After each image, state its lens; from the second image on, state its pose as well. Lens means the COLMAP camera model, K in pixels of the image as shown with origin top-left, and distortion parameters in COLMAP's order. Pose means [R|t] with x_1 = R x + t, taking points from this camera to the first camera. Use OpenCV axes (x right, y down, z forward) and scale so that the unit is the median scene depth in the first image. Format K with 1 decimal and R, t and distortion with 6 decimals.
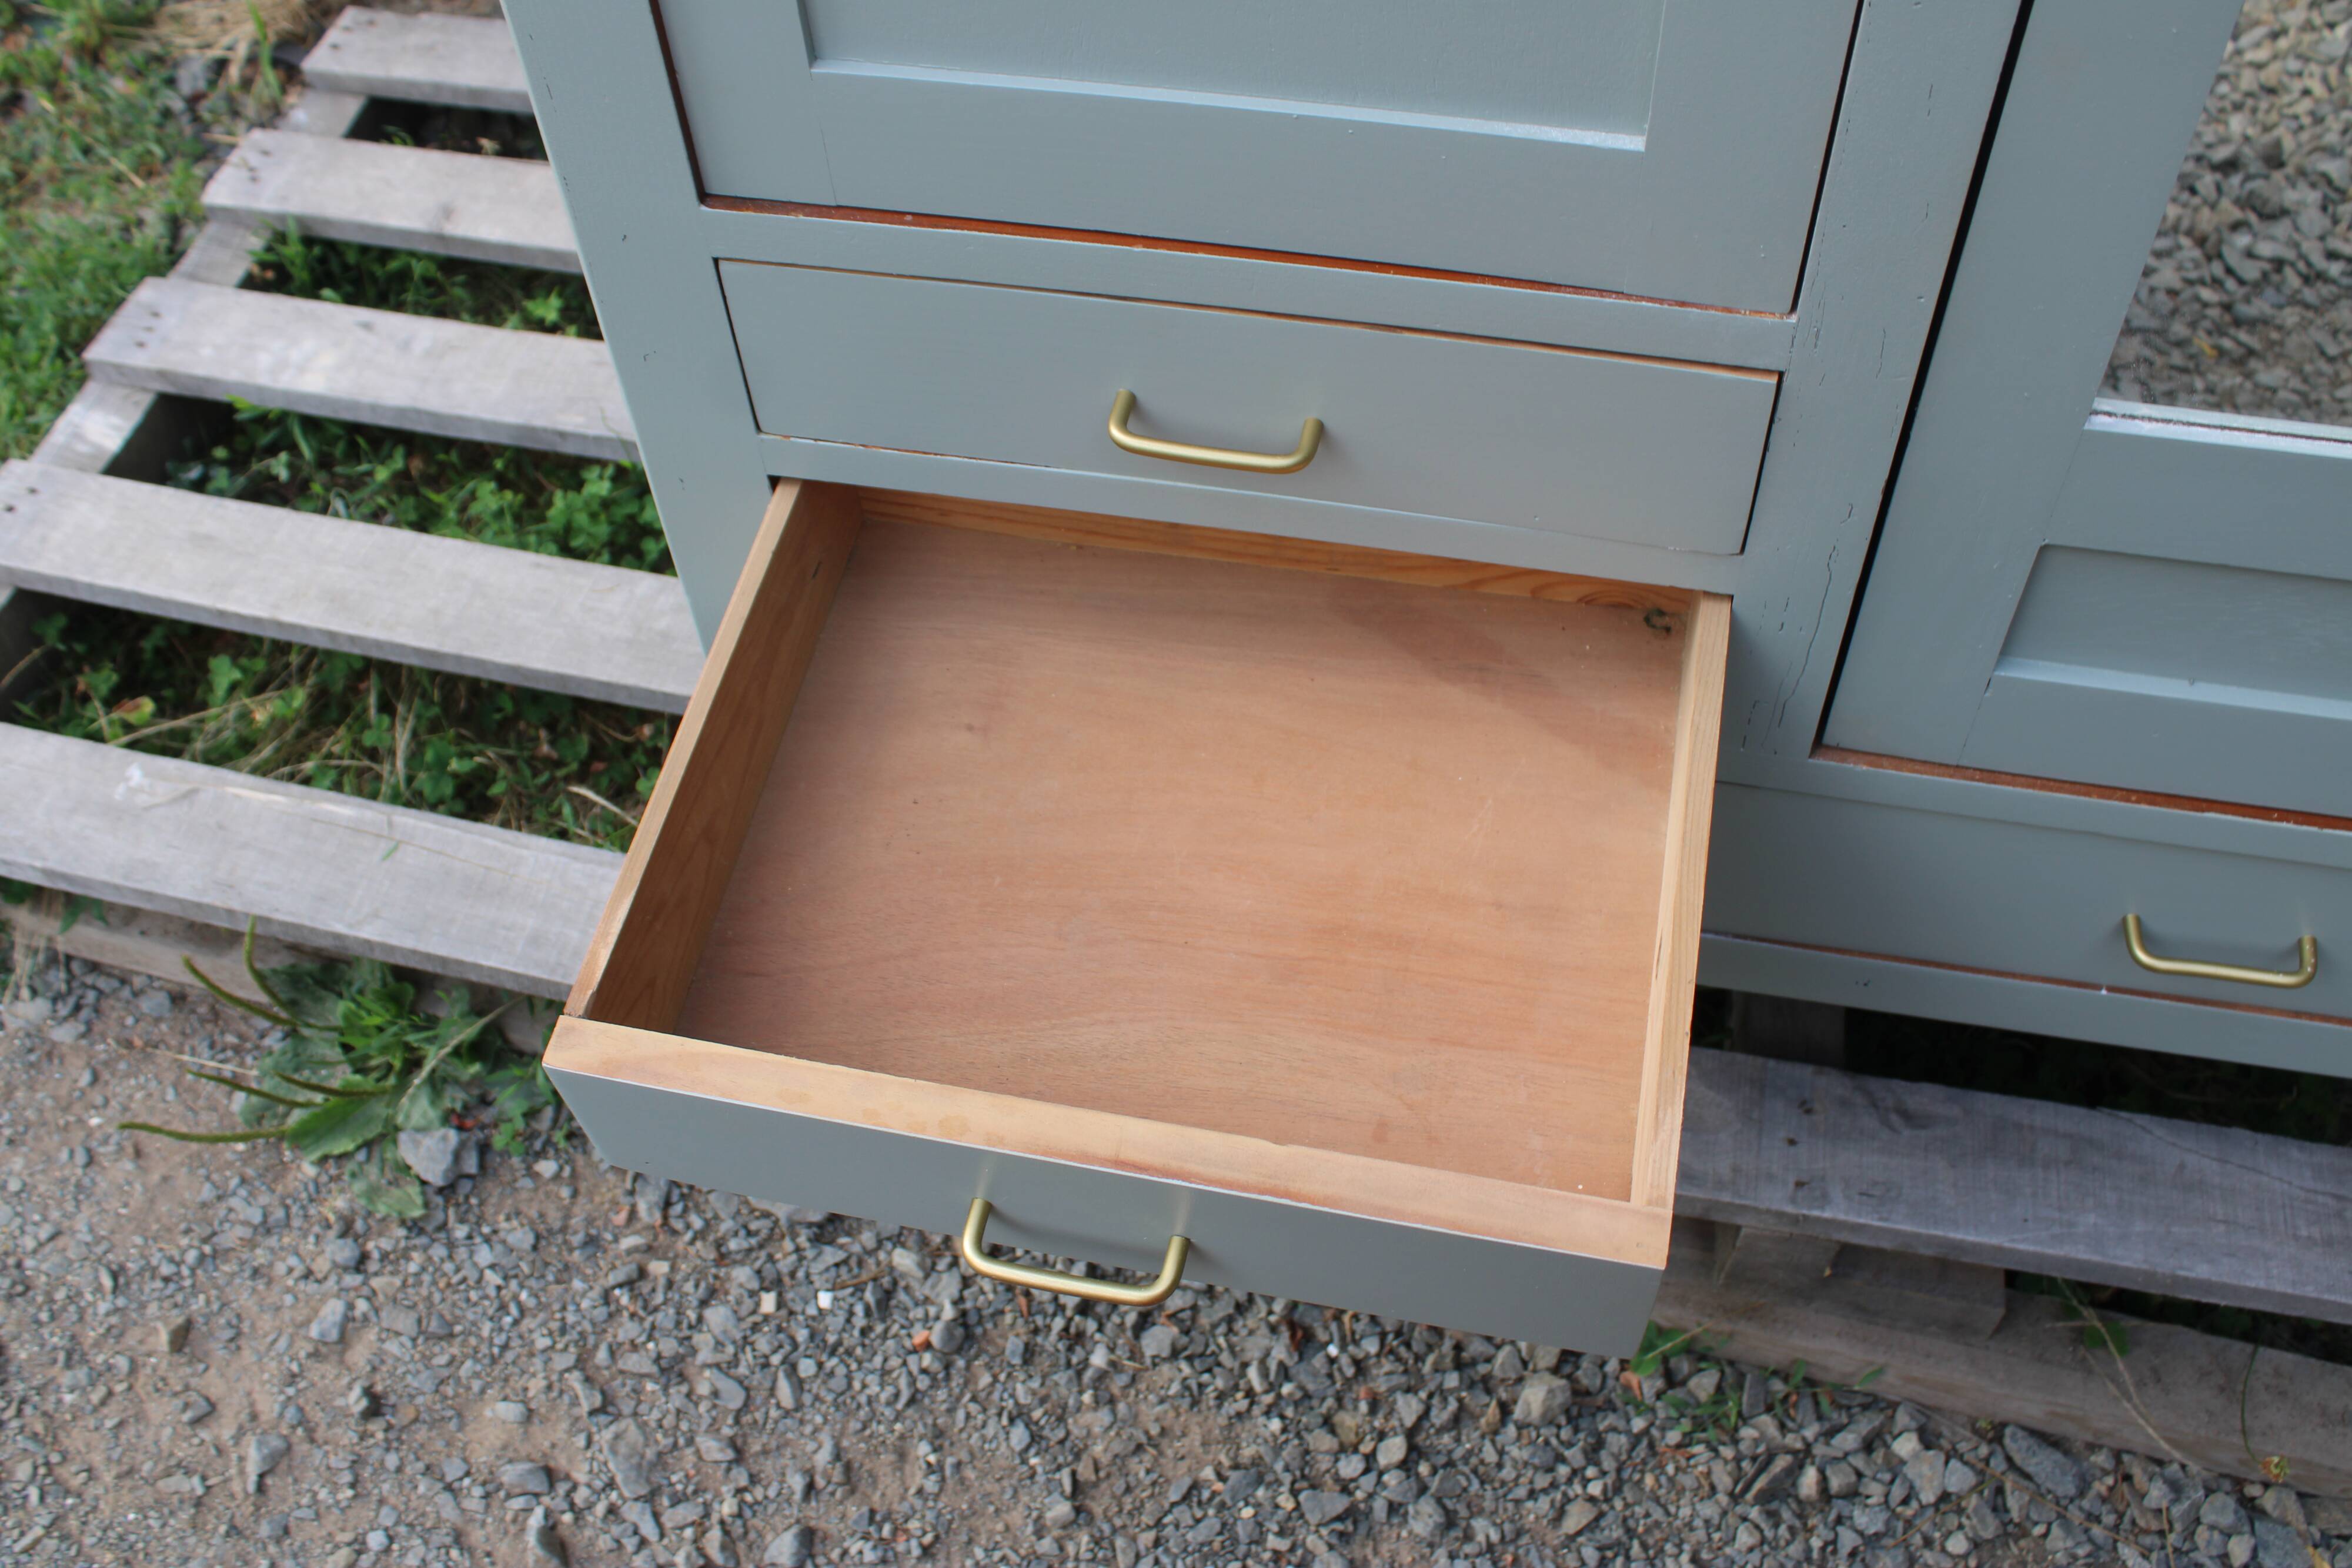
lens RADIAL K [[2203.3, 0, 1159.1], [0, 2203.3, 787.0], [0, 0, 1]] dist [-0.081190, 0.000000]
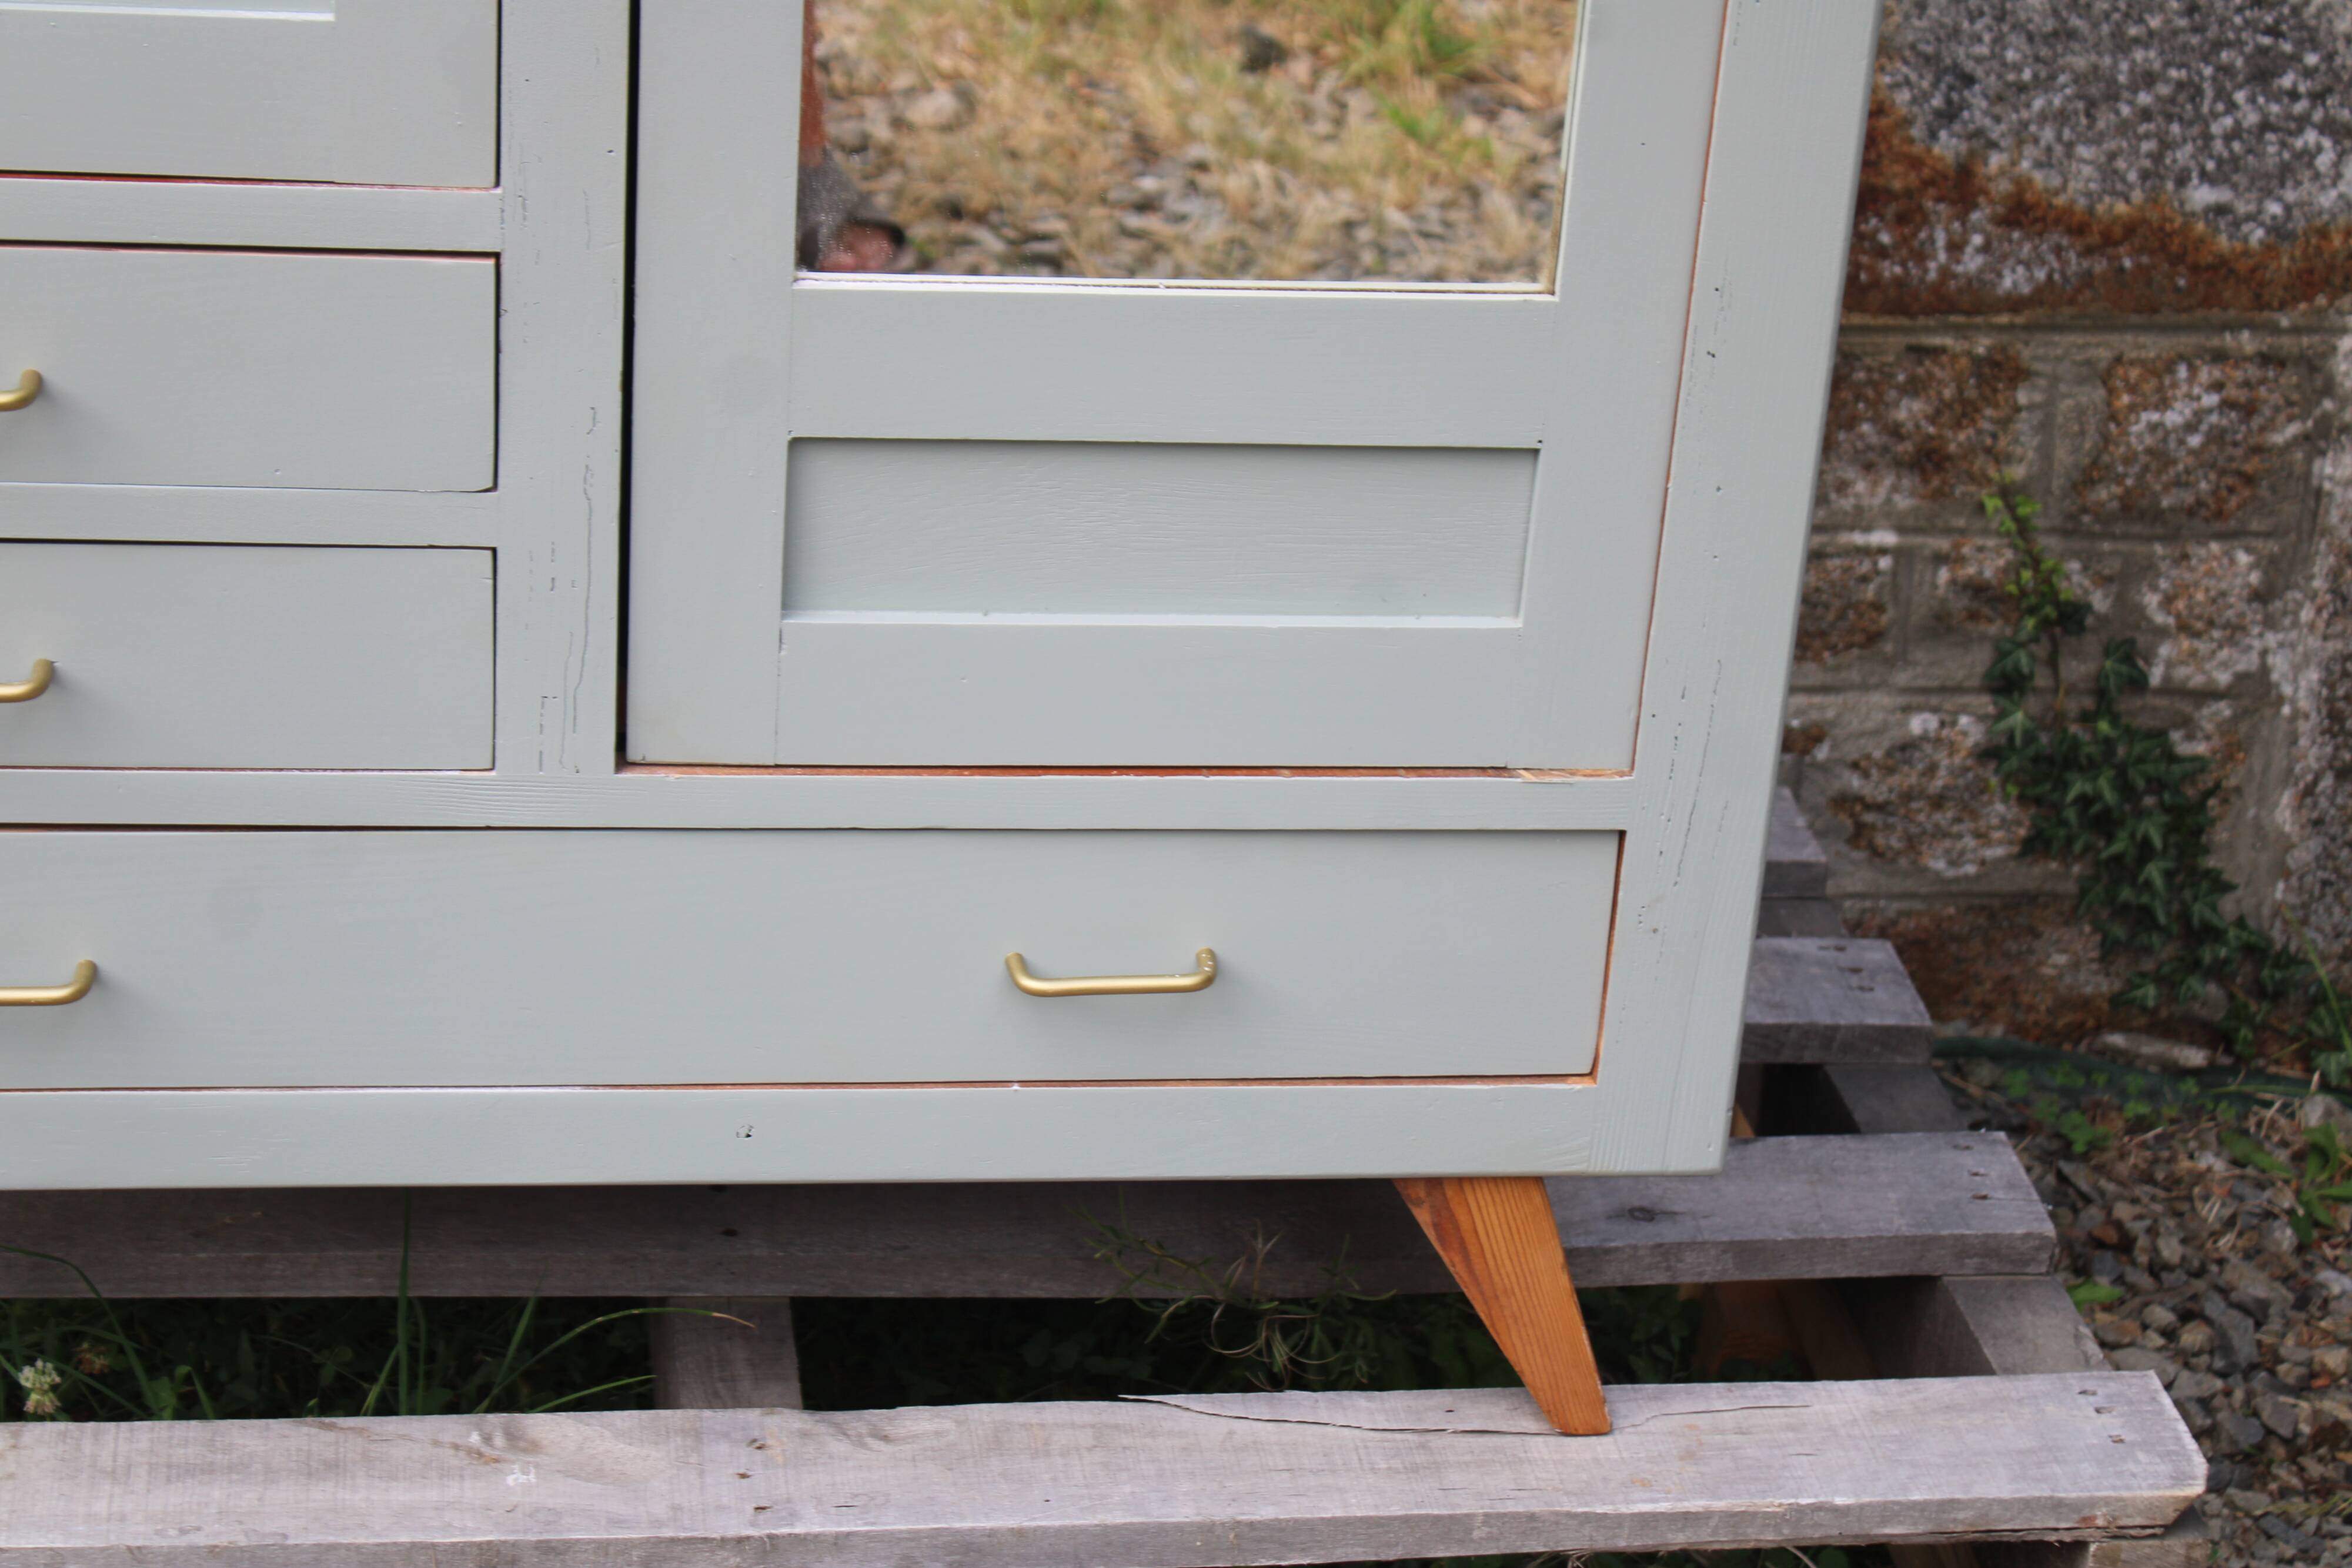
lens RADIAL K [[4821.5, 0, 1174.0], [0, 4821.5, 775.3], [0, 0, 1]] dist [0.050242, 0.000000]
pose [[0.938422, -0.053479, 0.341328, -0.124007], [0.201628, 0.887030, -0.415361, 0.621001], [-0.280555, 0.458605, 0.843191, -0.538906]]
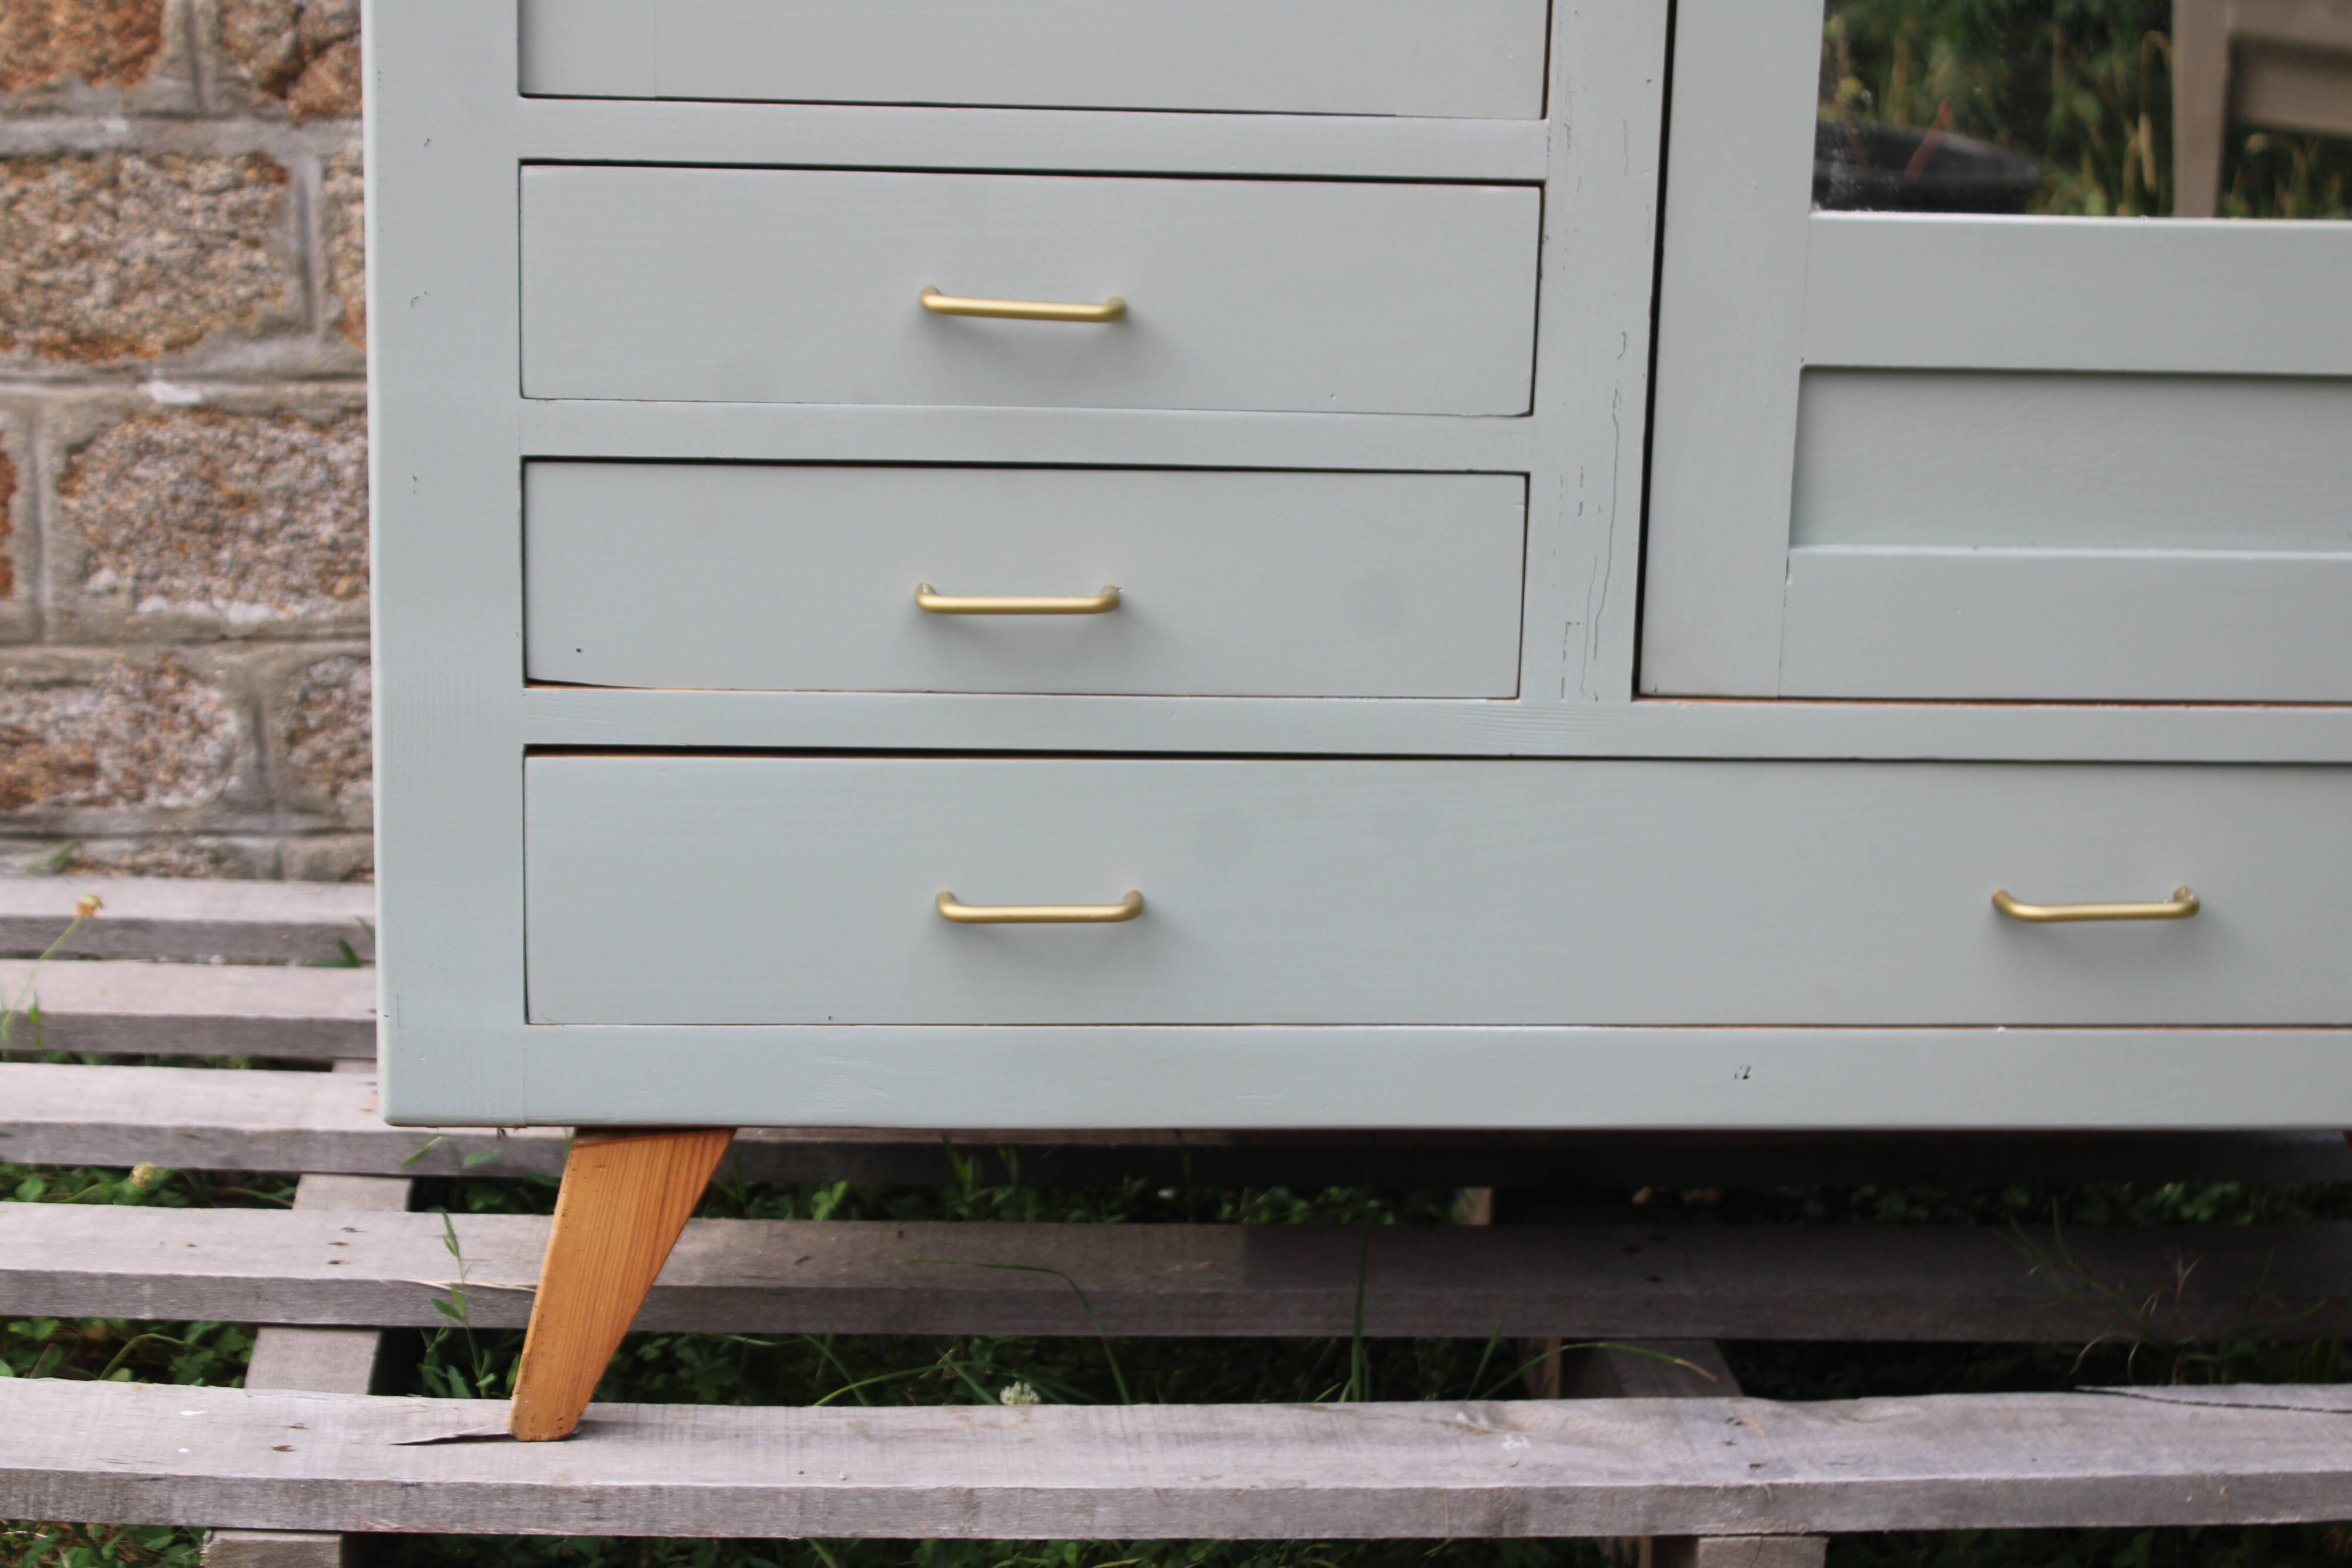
lens RADIAL K [[4302.5, 0, 1165.5], [0, 4302.5, 779.8], [0, 0, 1]] dist [0.023422, 0.000000]
pose [[0.959076, -0.009409, 0.282993, -0.313073], [0.183935, 0.780554, -0.597413, 0.790128], [-0.215270, 0.625017, 0.750341, -0.247986]]
